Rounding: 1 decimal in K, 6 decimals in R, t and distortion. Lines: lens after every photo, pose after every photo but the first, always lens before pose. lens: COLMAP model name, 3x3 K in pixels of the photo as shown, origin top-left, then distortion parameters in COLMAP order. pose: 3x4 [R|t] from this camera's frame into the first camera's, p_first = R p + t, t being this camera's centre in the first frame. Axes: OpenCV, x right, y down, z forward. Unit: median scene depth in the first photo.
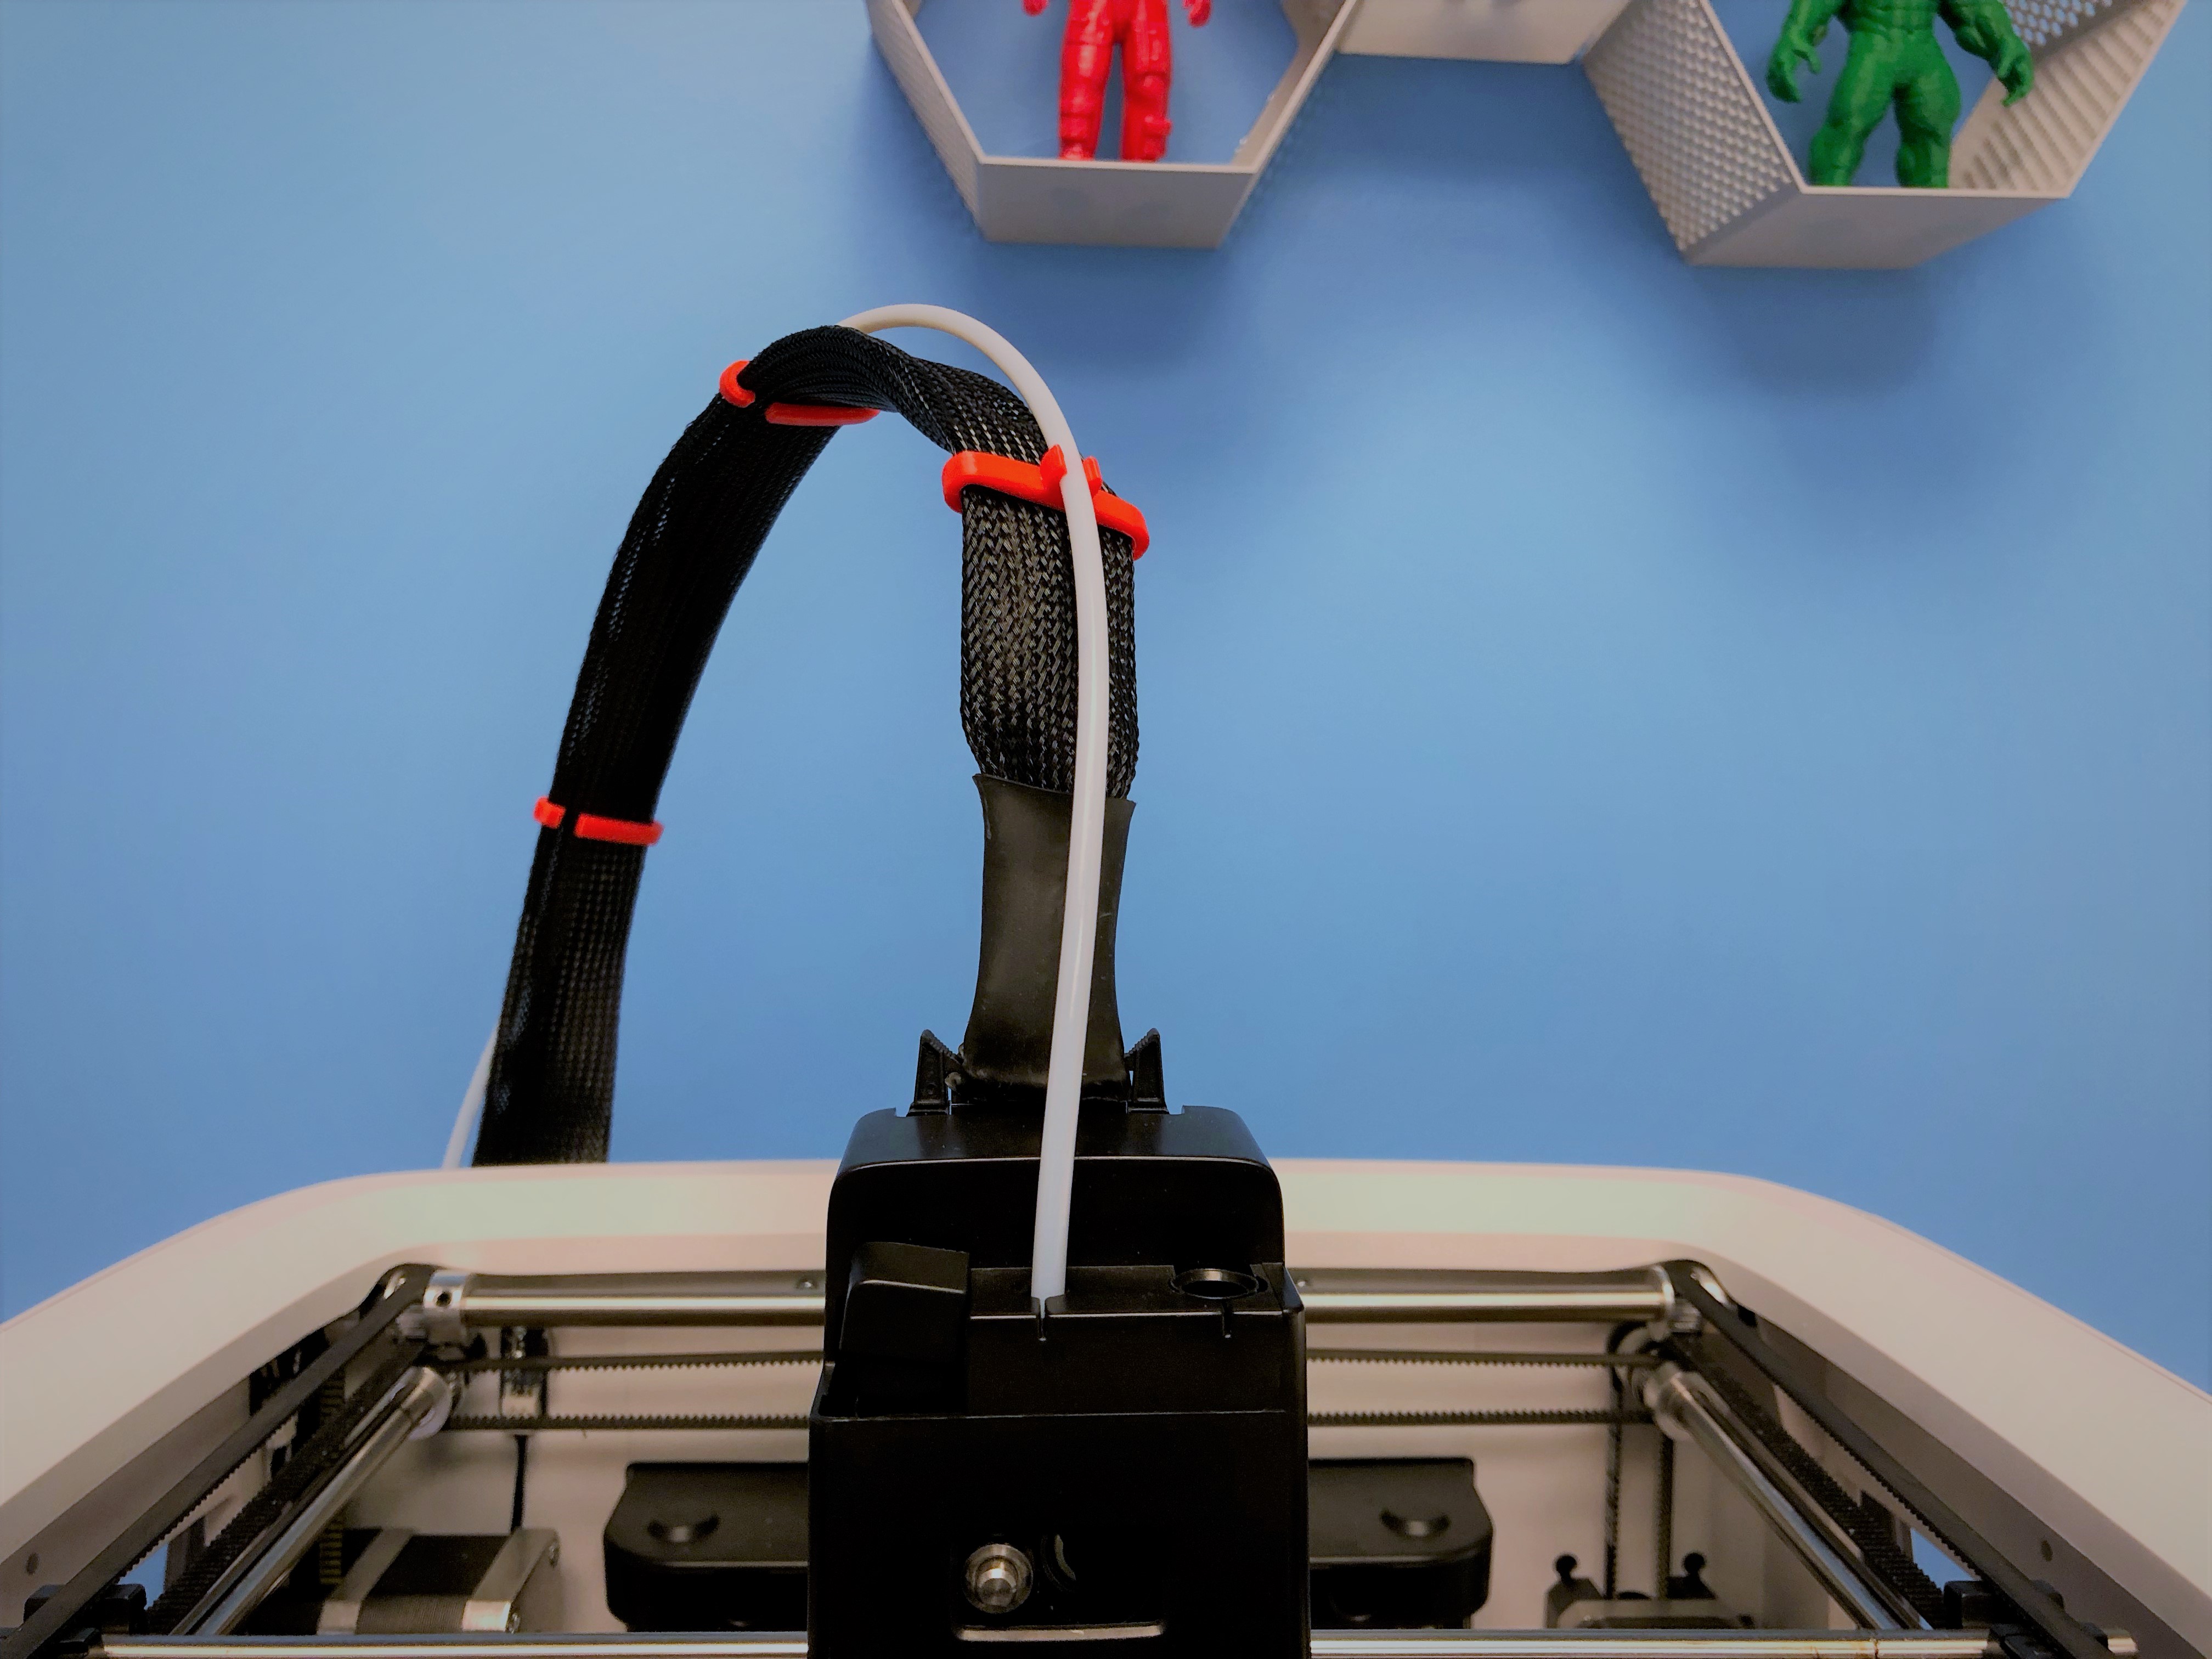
lens RADIAL K [[1718.8, 0, 1115.2], [0, 1718.8, 837.3], [0, 0, 1]] dist [-0.023288, 0.002448]
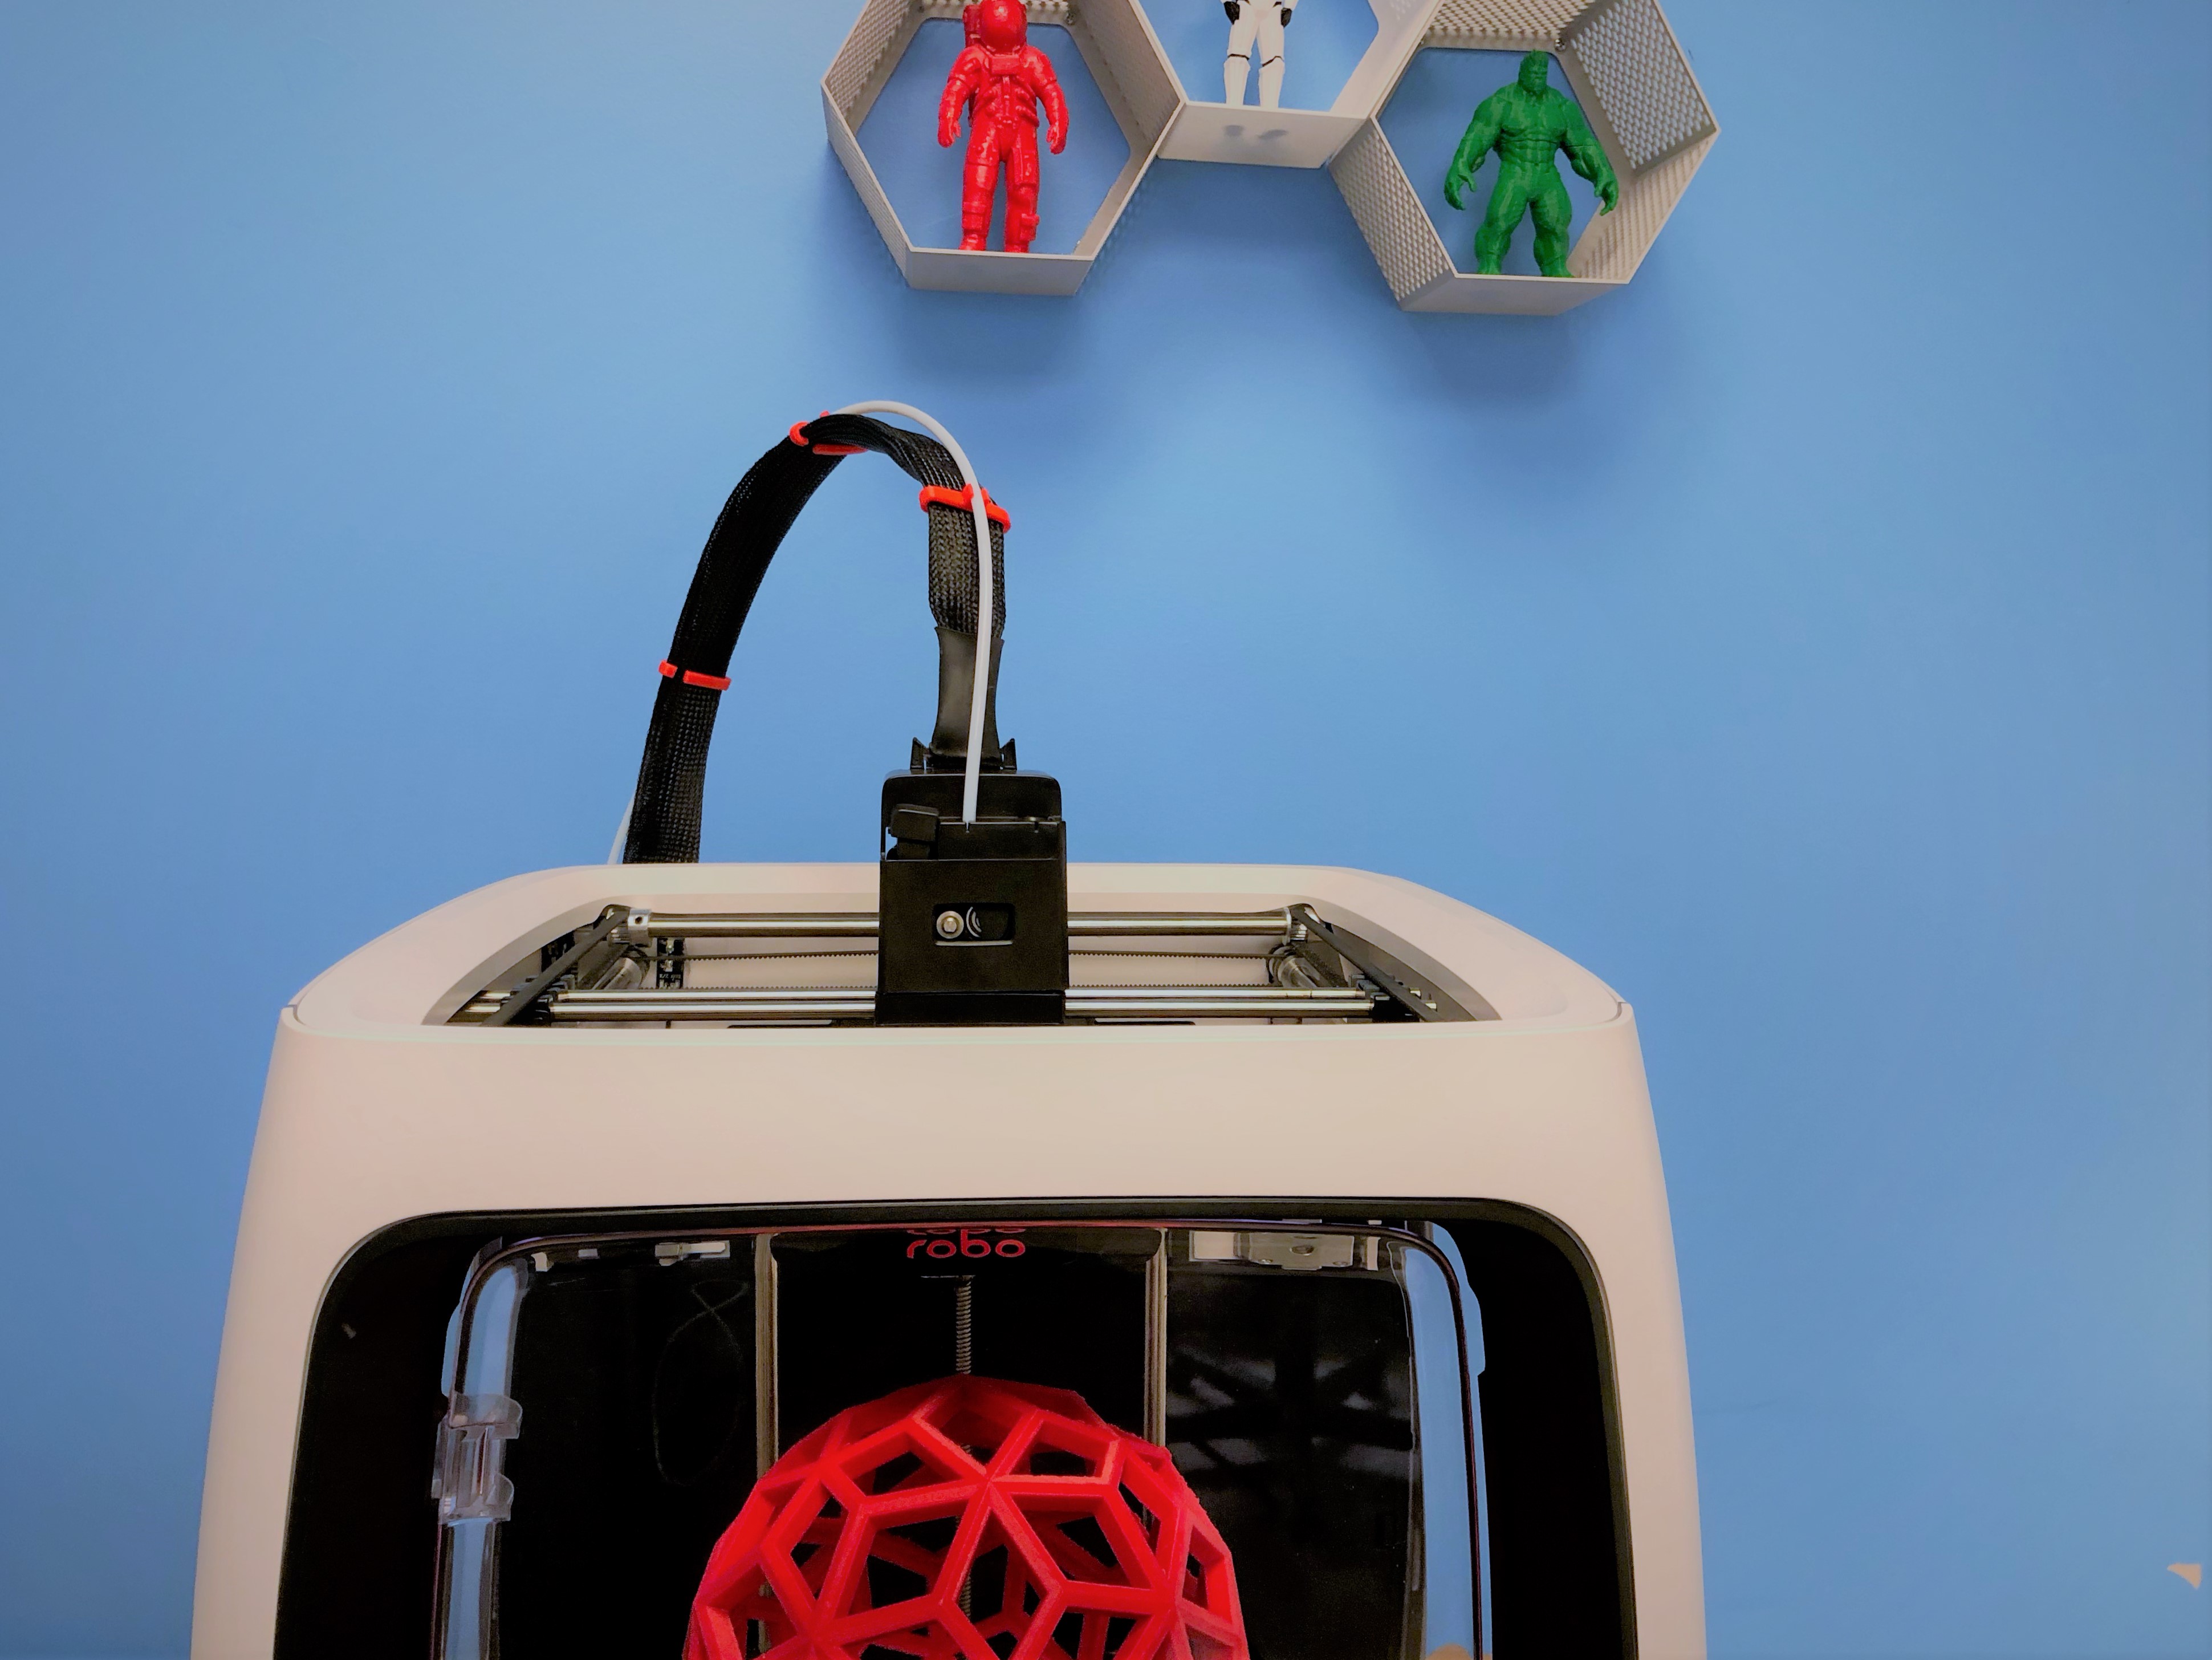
lens RADIAL K [[1719.0, 0, 1103.5], [0, 1719.0, 832.0], [0, 0, 1]] dist [-0.023288, 0.002448]
pose [[0.998425, 0.000063, 0.056095, 0.008695], [-0.001984, 0.999413, 0.034190, 0.088824], [-0.056060, -0.034247, 0.997840, -0.741288]]
